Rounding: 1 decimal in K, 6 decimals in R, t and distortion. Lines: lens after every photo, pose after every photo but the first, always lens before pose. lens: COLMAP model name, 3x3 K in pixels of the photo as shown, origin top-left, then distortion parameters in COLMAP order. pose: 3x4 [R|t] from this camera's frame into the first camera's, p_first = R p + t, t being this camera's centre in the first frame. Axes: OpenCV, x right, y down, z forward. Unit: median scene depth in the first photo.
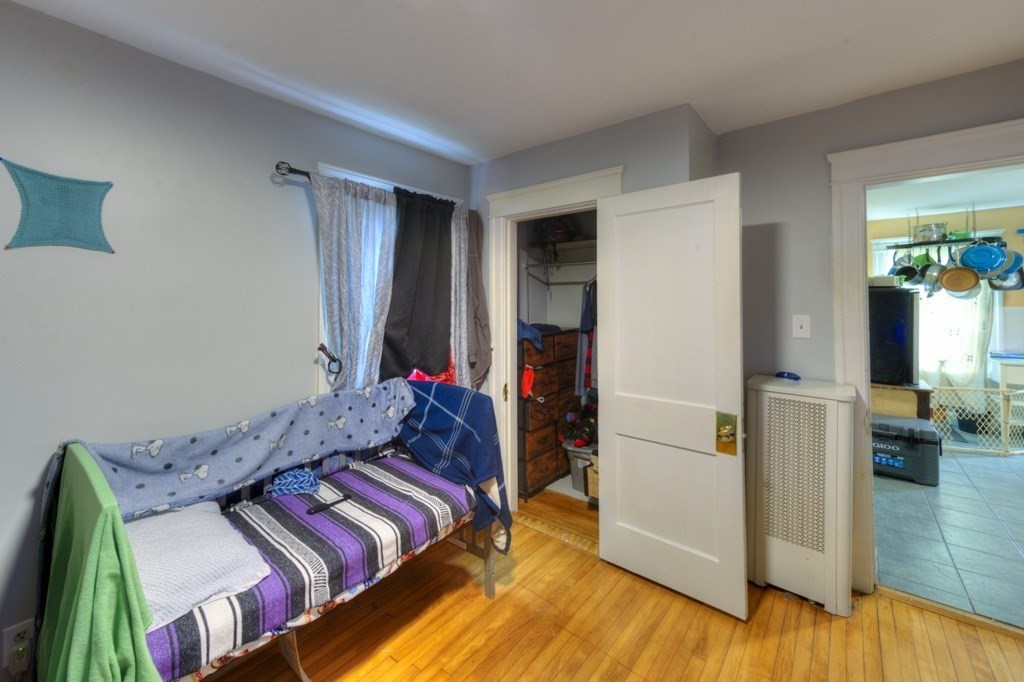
lens RADIAL K [[411.3, 0, 495.1], [0, 411.3, 302.6], [0, 0, 1]] dist [0.025940, -0.000224]
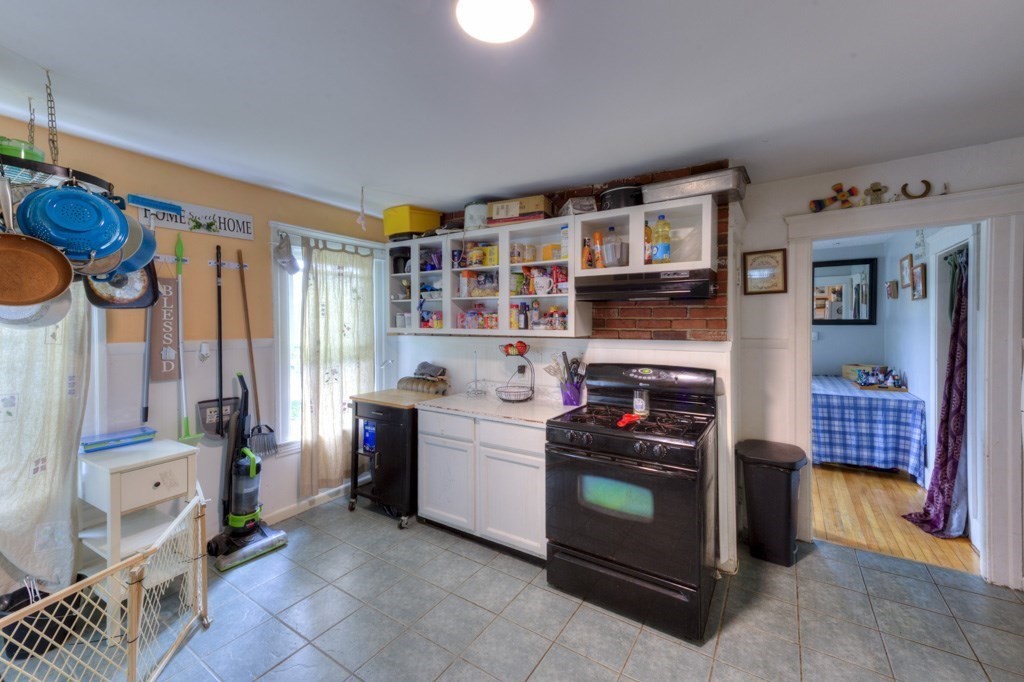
lens RADIAL K [[411.3, 0, 533.4], [0, 411.3, 320.7], [0, 0, 1]] dist [0.025940, -0.000224]
pose [[-0.147153, 0.004945, 0.989101, 0.651036], [0.008466, 0.999957, -0.003740, -0.009024], [-0.989077, 0.007824, -0.147189, 0.598518]]
